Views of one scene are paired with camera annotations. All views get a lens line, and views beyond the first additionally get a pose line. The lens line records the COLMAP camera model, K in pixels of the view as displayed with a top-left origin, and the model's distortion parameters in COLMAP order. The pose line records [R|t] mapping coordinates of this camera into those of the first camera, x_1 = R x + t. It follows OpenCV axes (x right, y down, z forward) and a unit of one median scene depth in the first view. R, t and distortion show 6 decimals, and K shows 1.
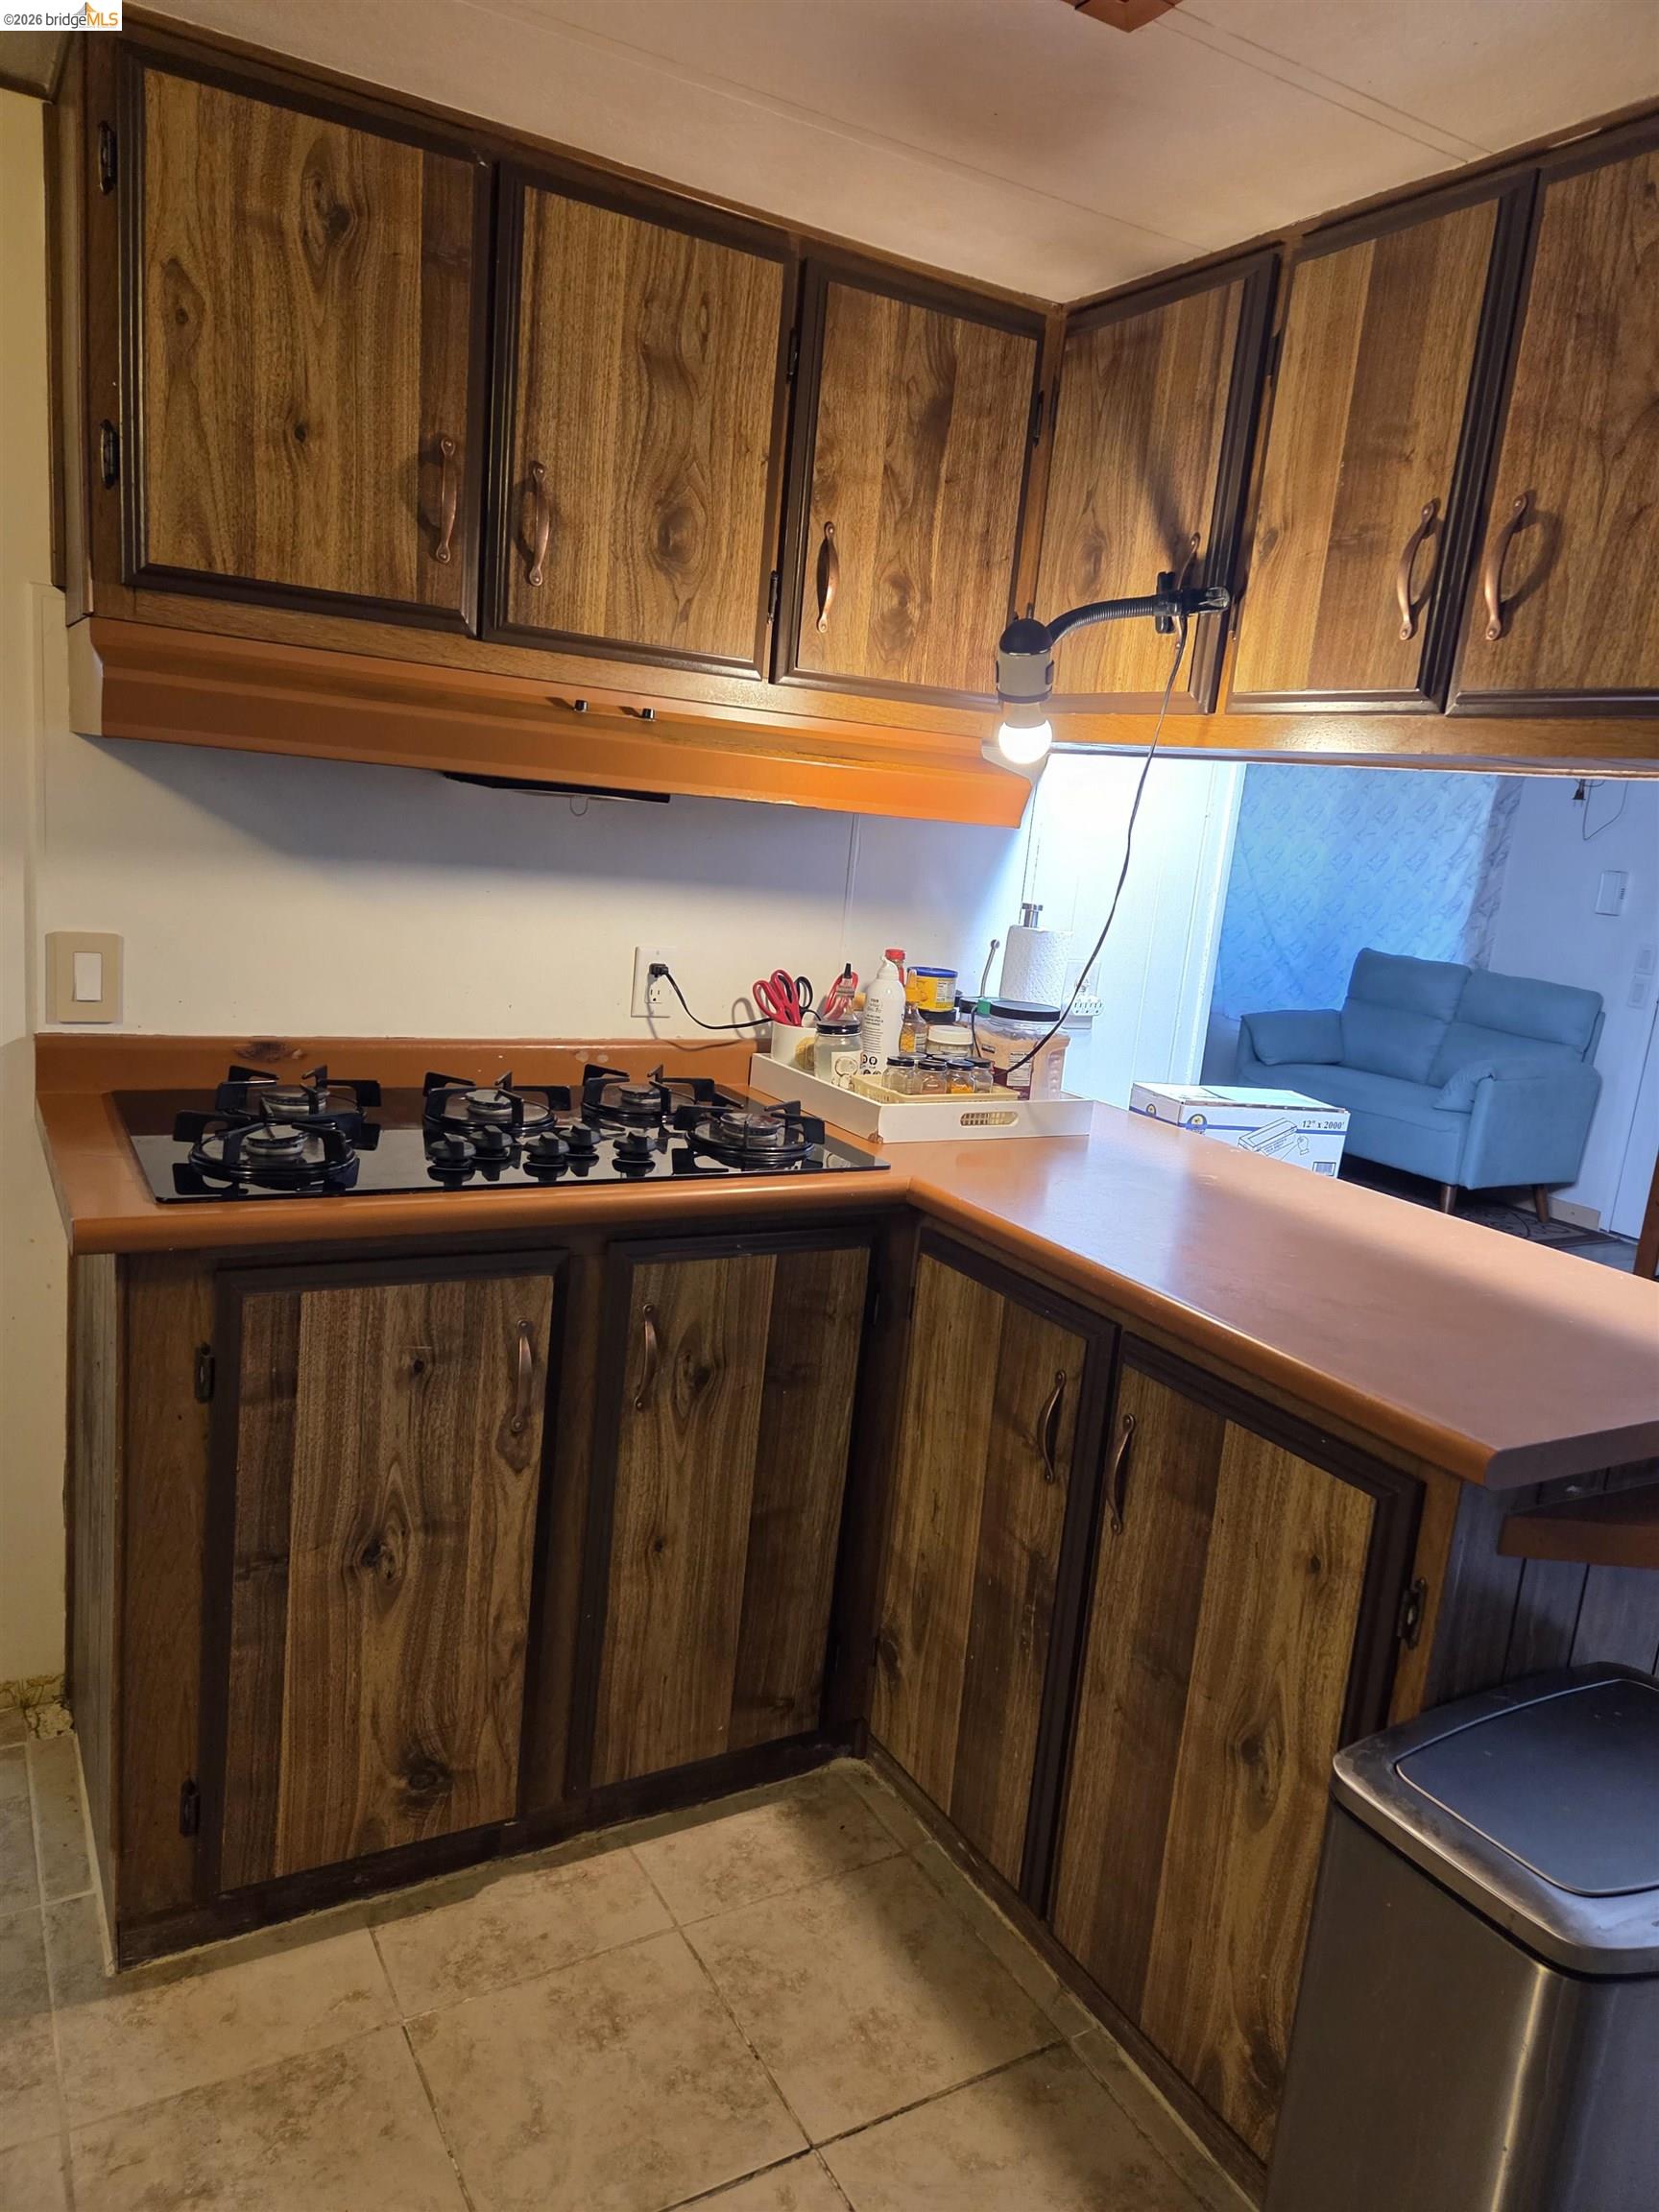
lens RADIAL K [[1508.3, 0, 827.0], [0, 1508.3, 1096.8], [0, 0, 1]] dist [0.069092, -0.052487]
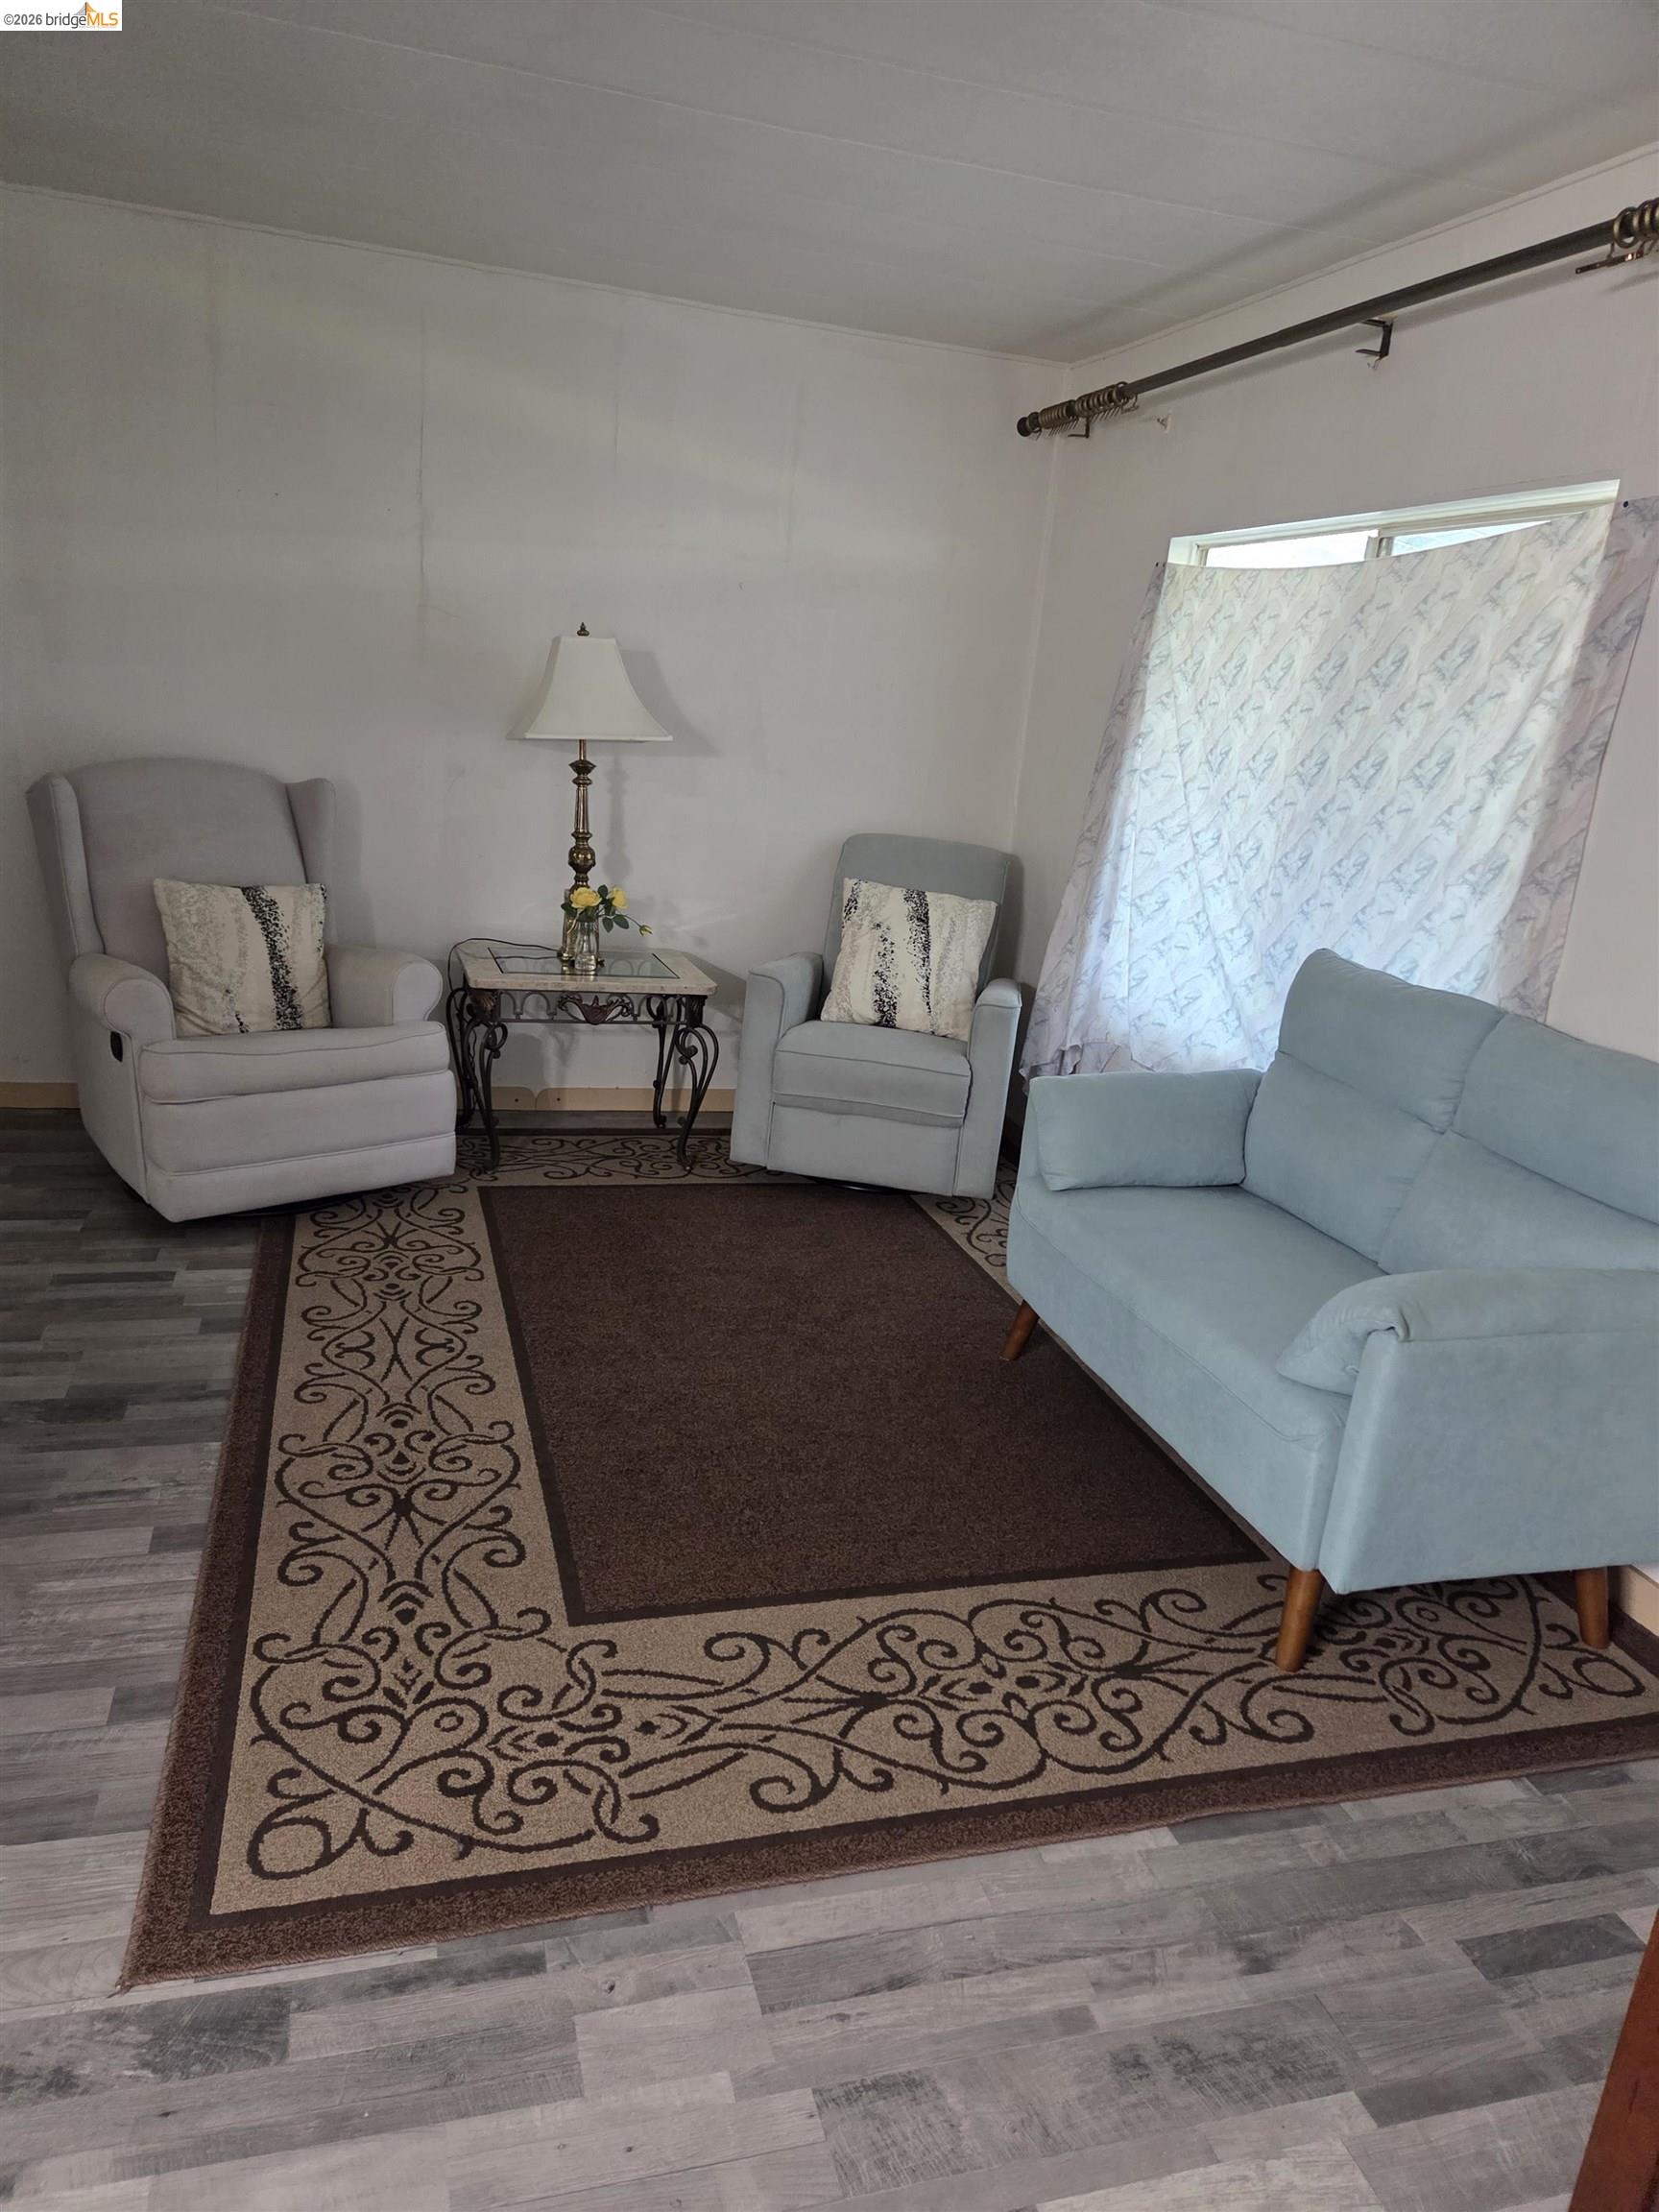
lens RADIAL K [[1508.3, 0, 828.3], [0, 1508.3, 1116.3], [0, 0, 1]] dist [0.069092, -0.052487]
pose [[0.971769, 0.062926, -0.227386, 0.332252], [-0.049190, 0.996634, 0.065580, -0.073054], [0.230748, -0.052544, 0.971594, 0.521014]]
